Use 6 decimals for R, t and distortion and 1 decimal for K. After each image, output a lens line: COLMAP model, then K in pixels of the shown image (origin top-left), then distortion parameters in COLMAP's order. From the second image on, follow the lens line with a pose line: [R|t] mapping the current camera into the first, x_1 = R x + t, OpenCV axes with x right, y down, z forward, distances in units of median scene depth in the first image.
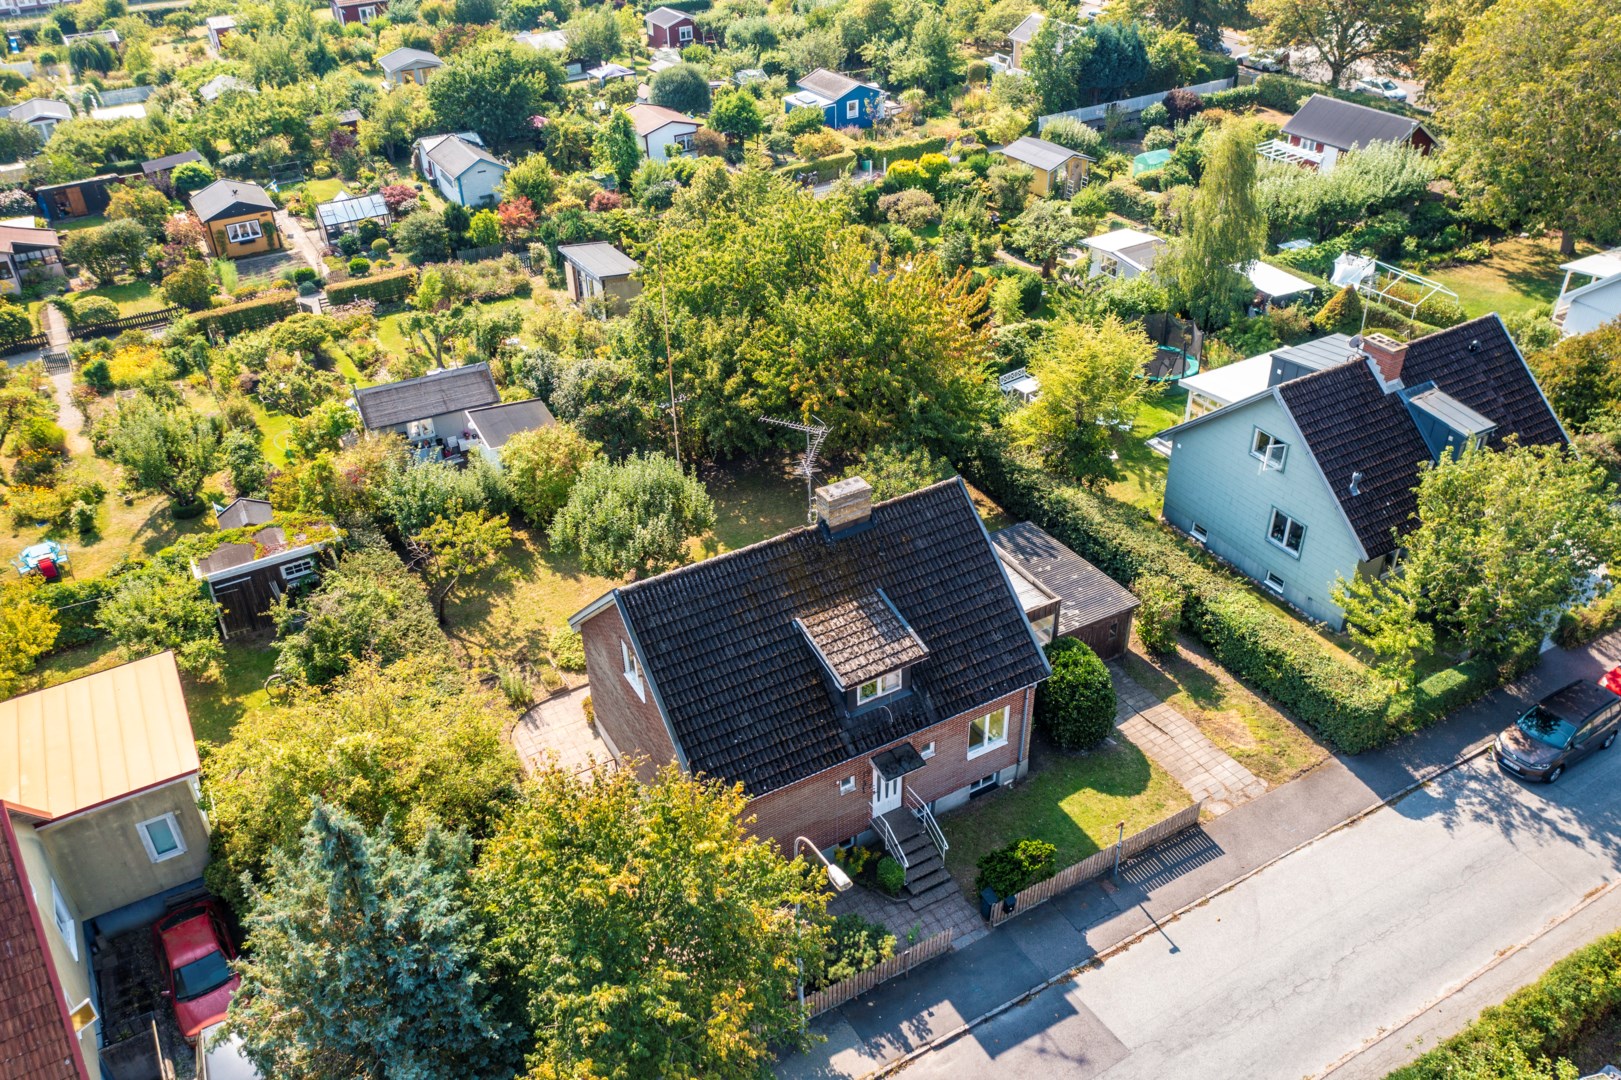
lens RADIAL K [[1309.5, 0, 808.7], [0, 1309.5, 538.0], [0, 0, 1]] dist [-0.008145, 0.000581]
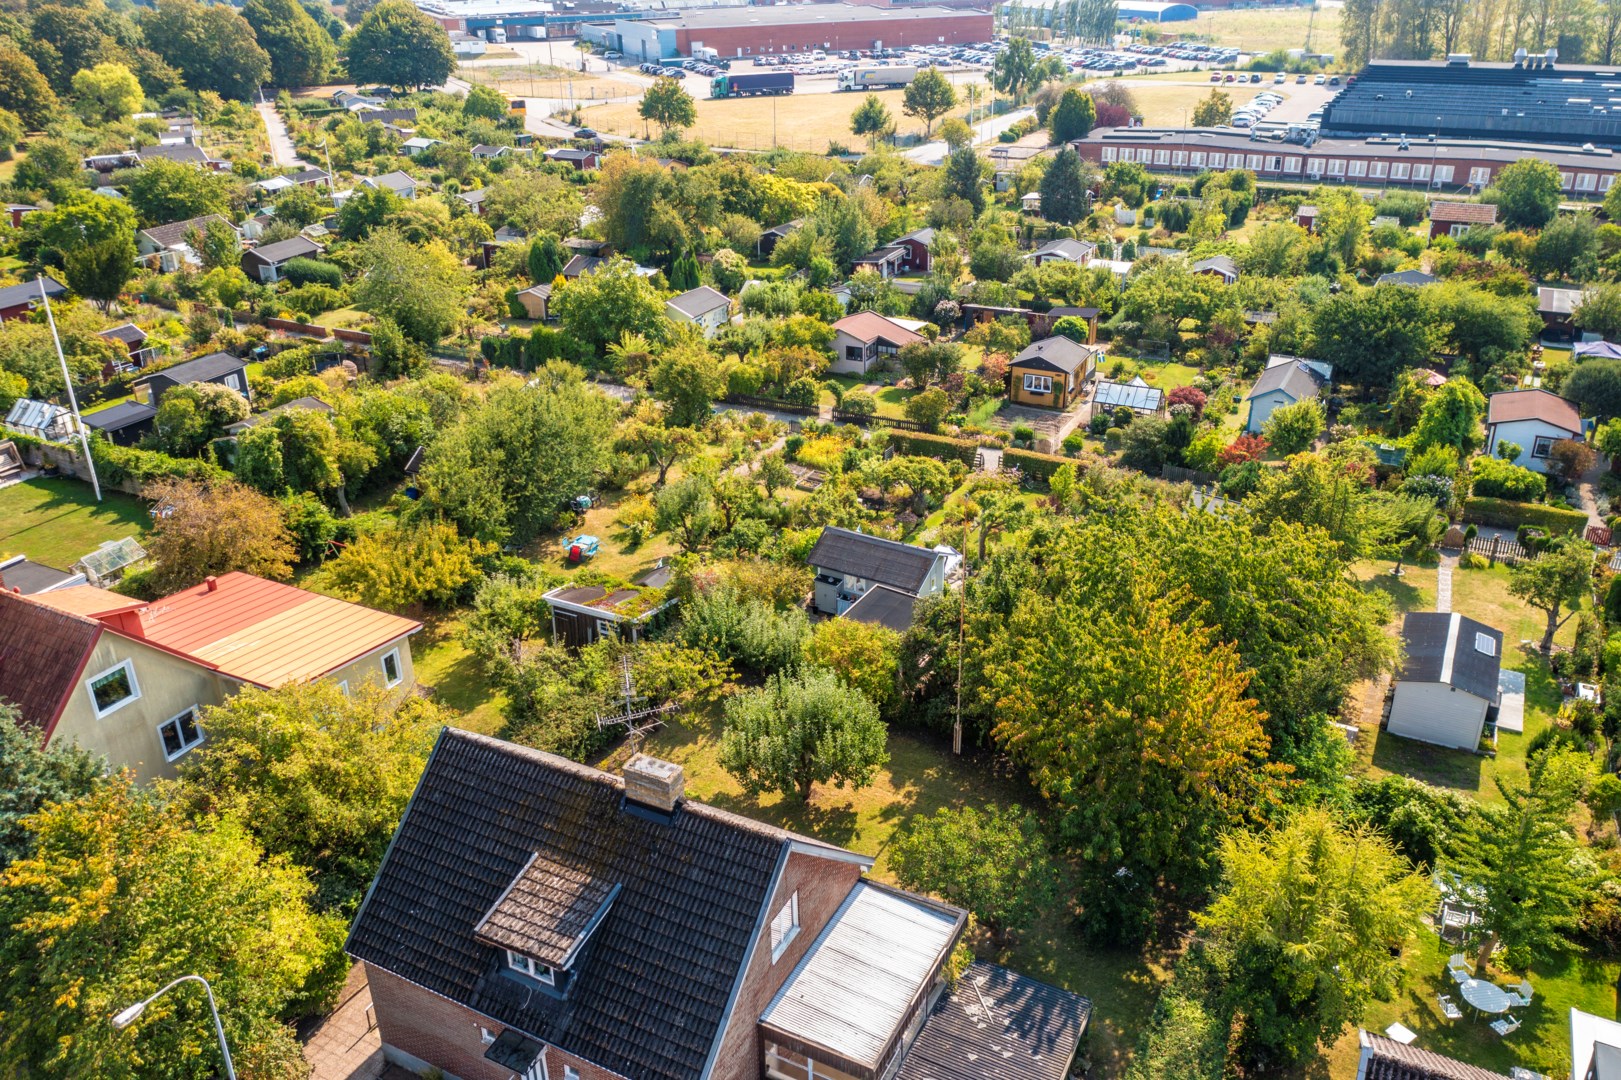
lens RADIAL K [[1309.5, 0, 808.8], [0, 1309.5, 541.3], [0, 0, 1]] dist [-0.008145, 0.000581]
pose [[0.530597, 0.368623, -0.763272, 0.355869], [-0.457607, 0.882556, 0.108121, -0.159260], [0.713486, 0.291910, 0.636967, 0.231648]]
